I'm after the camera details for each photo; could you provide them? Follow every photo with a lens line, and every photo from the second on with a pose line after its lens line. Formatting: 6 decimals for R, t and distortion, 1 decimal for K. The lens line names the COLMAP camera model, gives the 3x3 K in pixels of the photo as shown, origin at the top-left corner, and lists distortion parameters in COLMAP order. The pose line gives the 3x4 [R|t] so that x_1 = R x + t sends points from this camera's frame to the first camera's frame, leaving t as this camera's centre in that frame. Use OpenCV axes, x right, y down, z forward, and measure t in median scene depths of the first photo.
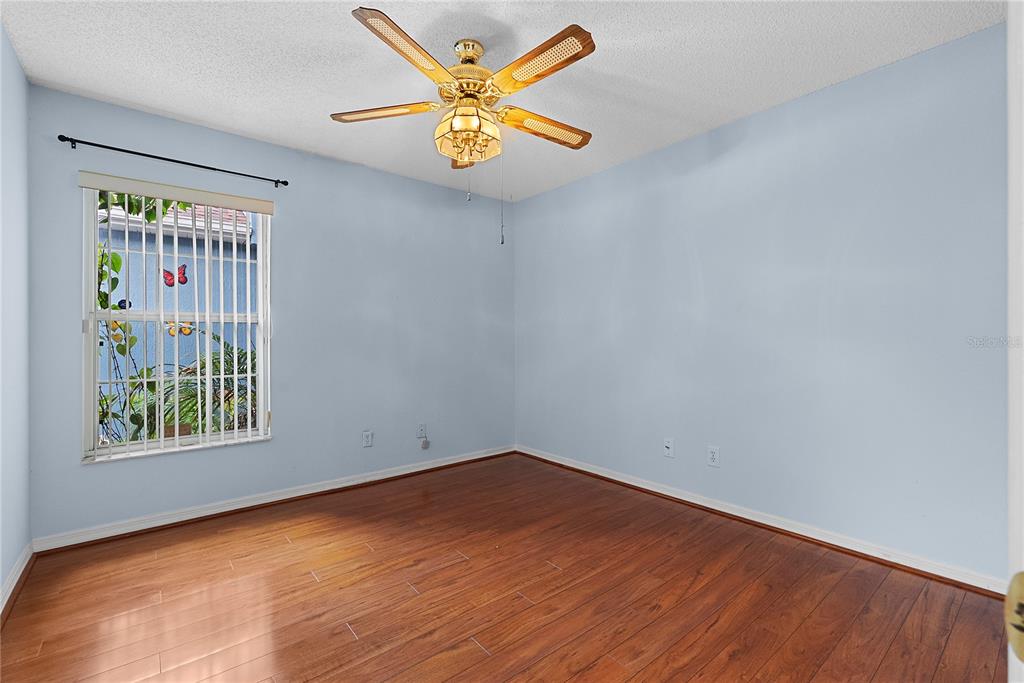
lens RADIAL K [[458.7, 0, 513.4], [0, 458.7, 335.9], [0, 0, 1]] dist [0.014271, -0.000224]
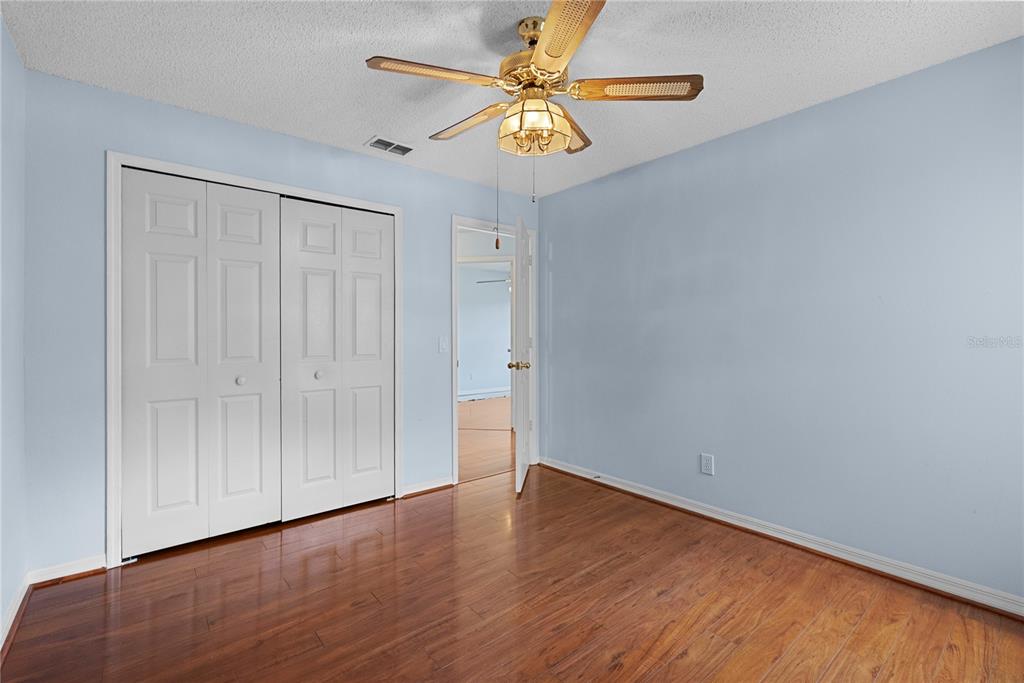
lens RADIAL K [[458.7, 0, 511.7], [0, 458.7, 338.3], [0, 0, 1]] dist [0.014271, -0.000224]
pose [[-0.999946, 0.006918, -0.007788, -0.044547], [0.006866, 0.999954, 0.006641, -0.032836], [0.007833, 0.006587, -0.999948, 1.919038]]
